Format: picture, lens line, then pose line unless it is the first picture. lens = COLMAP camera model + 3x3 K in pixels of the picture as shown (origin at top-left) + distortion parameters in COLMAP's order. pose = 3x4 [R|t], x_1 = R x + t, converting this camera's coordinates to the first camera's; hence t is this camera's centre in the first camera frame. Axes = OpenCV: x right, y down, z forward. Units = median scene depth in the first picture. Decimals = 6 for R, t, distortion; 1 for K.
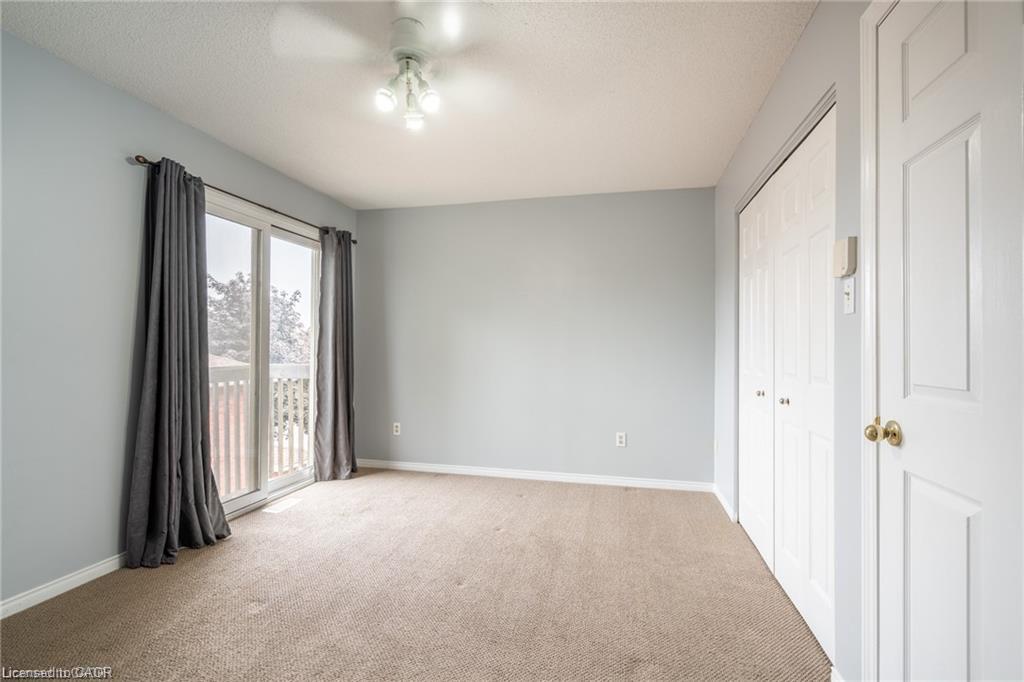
lens RADIAL K [[472.4, 0, 570.4], [0, 472.4, 341.6], [0, 0, 1]] dist [-0.005481, 0.004056]
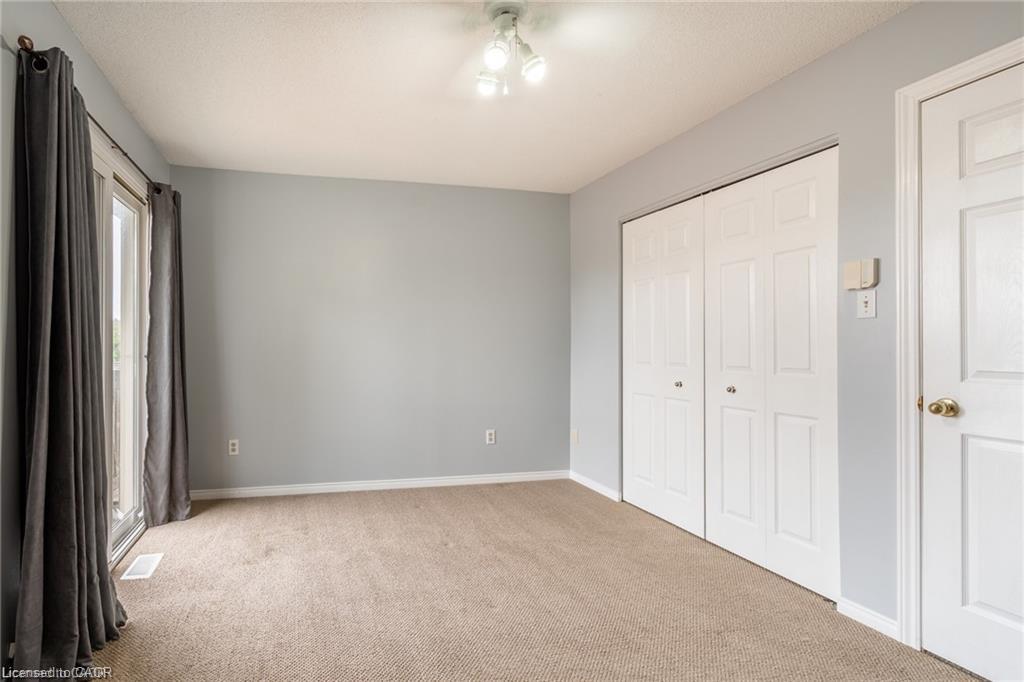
lens RADIAL K [[472.4, 0, 514.1], [0, 472.4, 341.1], [0, 0, 1]] dist [-0.005481, 0.004056]
pose [[0.908635, -0.000970, 0.417589, -0.320332], [-0.001820, 0.999979, 0.006282, -0.000947], [-0.417587, -0.006468, 0.908614, 0.091700]]
